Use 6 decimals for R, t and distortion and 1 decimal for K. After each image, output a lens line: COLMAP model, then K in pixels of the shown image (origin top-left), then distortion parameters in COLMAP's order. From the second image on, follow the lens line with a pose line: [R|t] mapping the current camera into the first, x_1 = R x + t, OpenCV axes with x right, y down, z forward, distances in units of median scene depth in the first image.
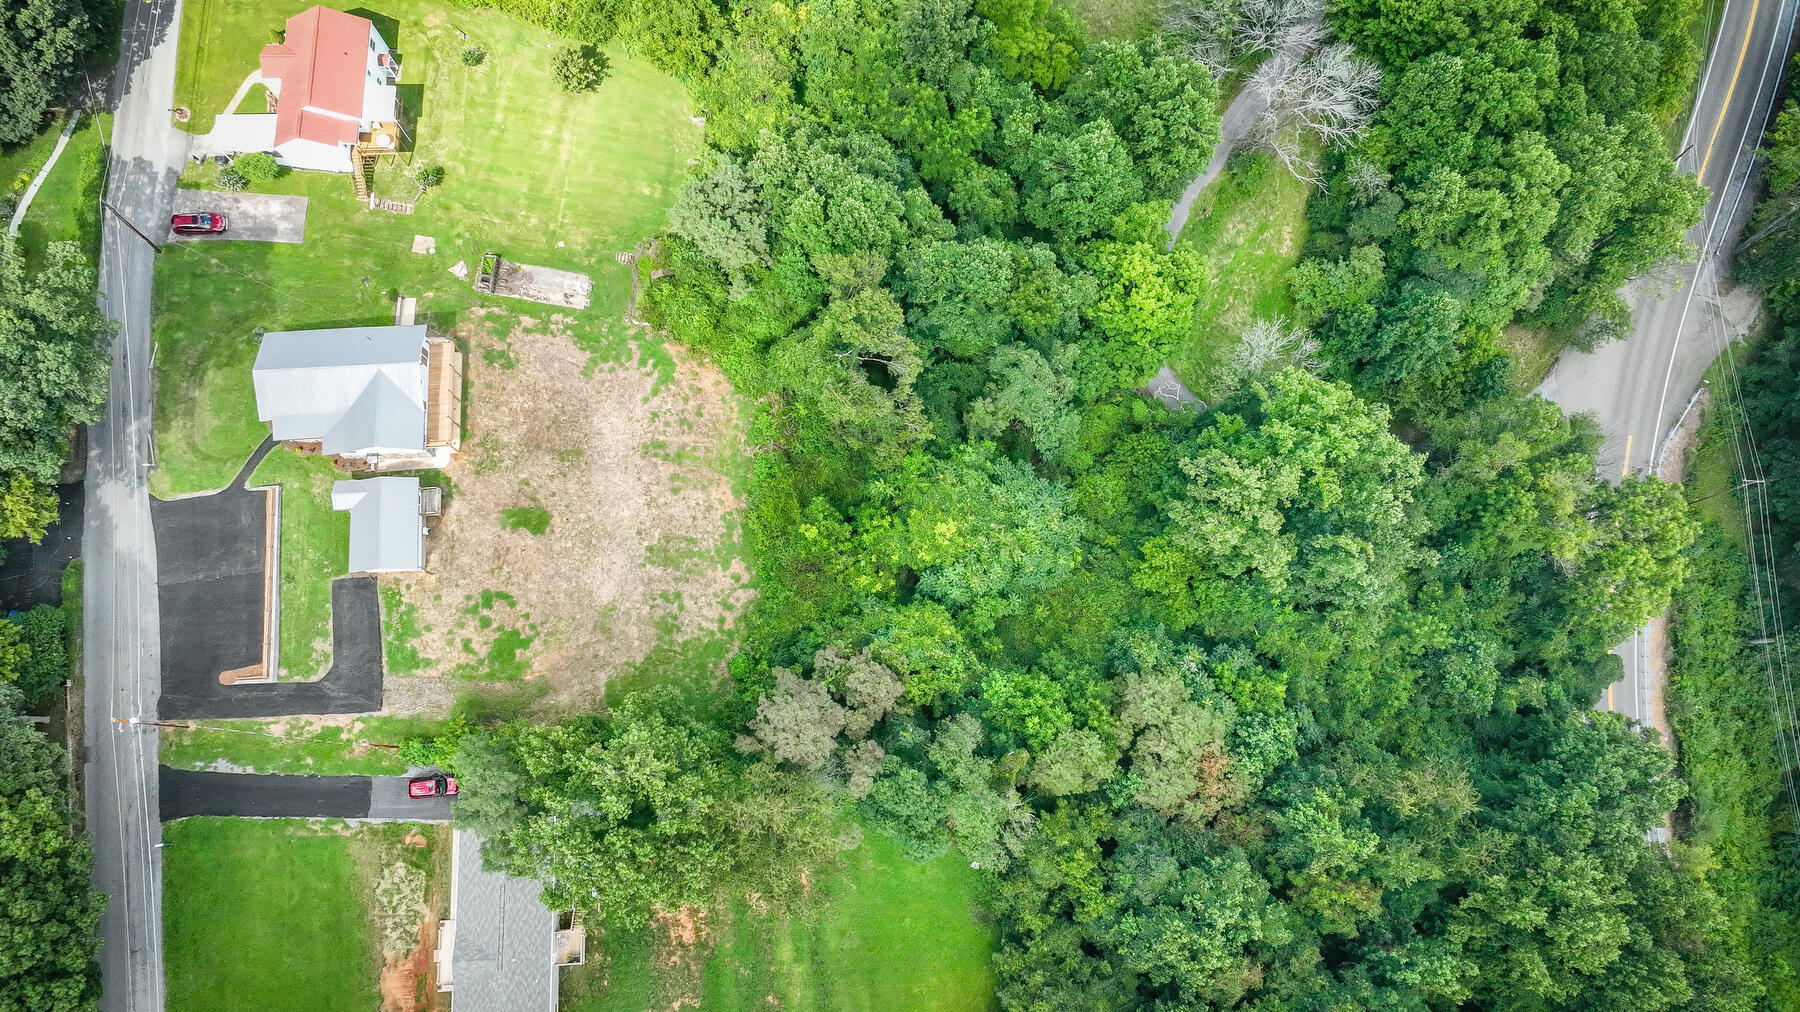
lens RADIAL K [[1265.7, 0, 907.1], [0, 1265.7, 502.2], [0, 0, 1]] dist [-0.000574, 0.012777]
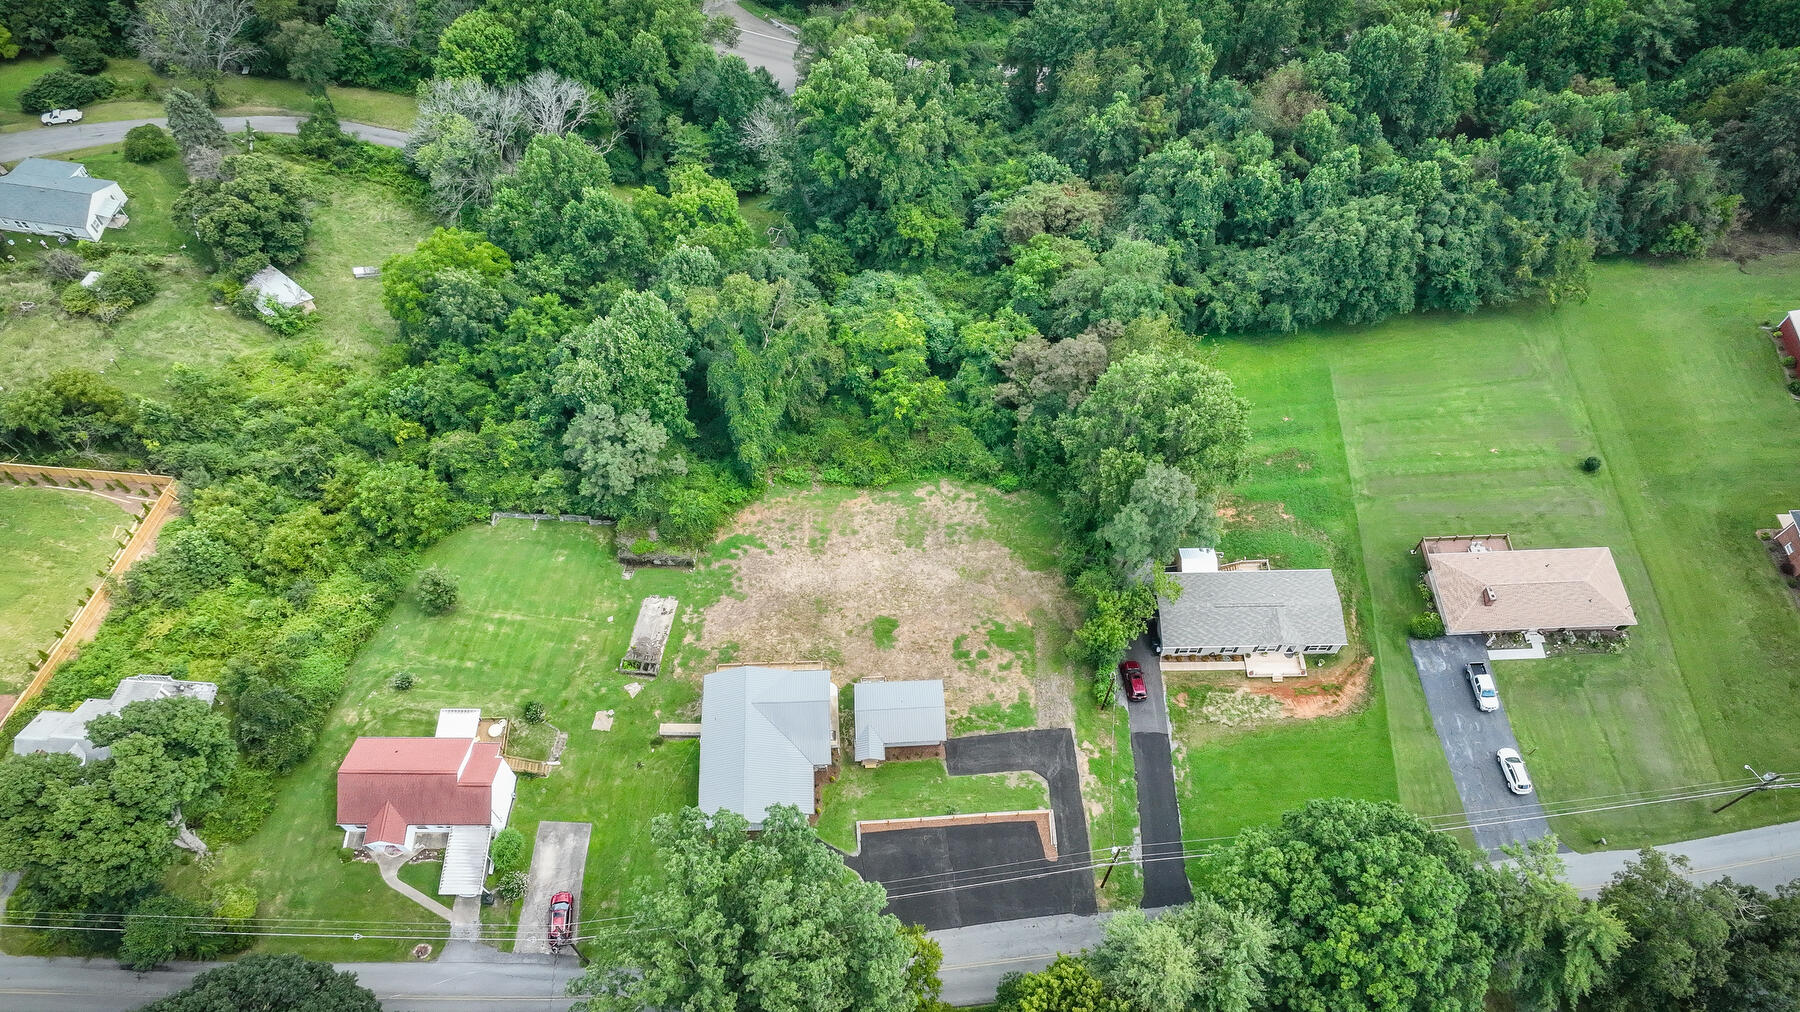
lens RADIAL K [[1265.7, 0, 896.0], [0, 1265.7, 505.8], [0, 0, 1]] dist [-0.000574, 0.012777]
pose [[0.014294, -0.859688, 0.510619, -0.772029], [0.975595, 0.123896, 0.181284, -0.188607], [-0.219111, 0.495566, 0.840479, 0.040186]]
